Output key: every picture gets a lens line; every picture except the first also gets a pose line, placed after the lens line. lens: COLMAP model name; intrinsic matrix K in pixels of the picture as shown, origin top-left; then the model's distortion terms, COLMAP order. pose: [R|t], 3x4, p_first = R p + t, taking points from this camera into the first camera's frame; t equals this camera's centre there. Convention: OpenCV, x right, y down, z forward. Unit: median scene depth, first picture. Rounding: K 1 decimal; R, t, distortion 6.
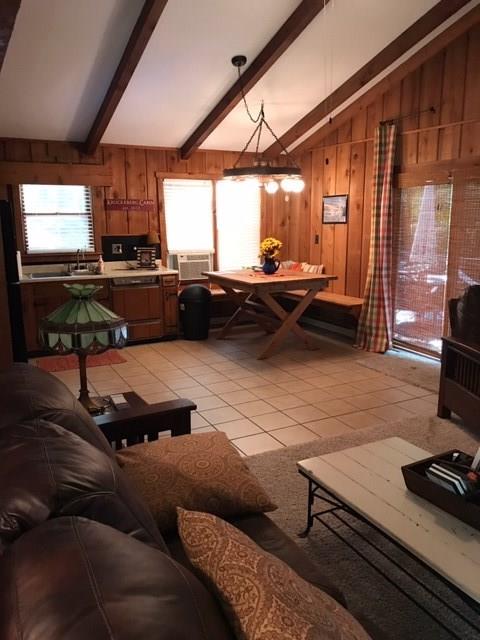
lens RADIAL K [[520.8, 0, 239.7], [0, 520.8, 320.0], [0, 0, 1]] dist [0.004793, 0.020226]
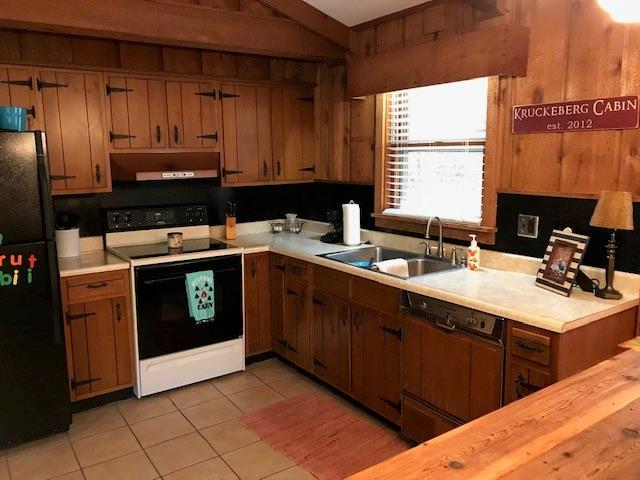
lens RADIAL K [[520.8, 0, 319.7], [0, 520.8, 238.3], [0, 0, 1]] dist [0.004793, 0.020226]
pose [[0.118221, 0.161990, -0.979685, 0.155304], [-0.189030, 0.972234, 0.137947, -0.152996], [0.974829, 0.168881, 0.145560, 0.783742]]
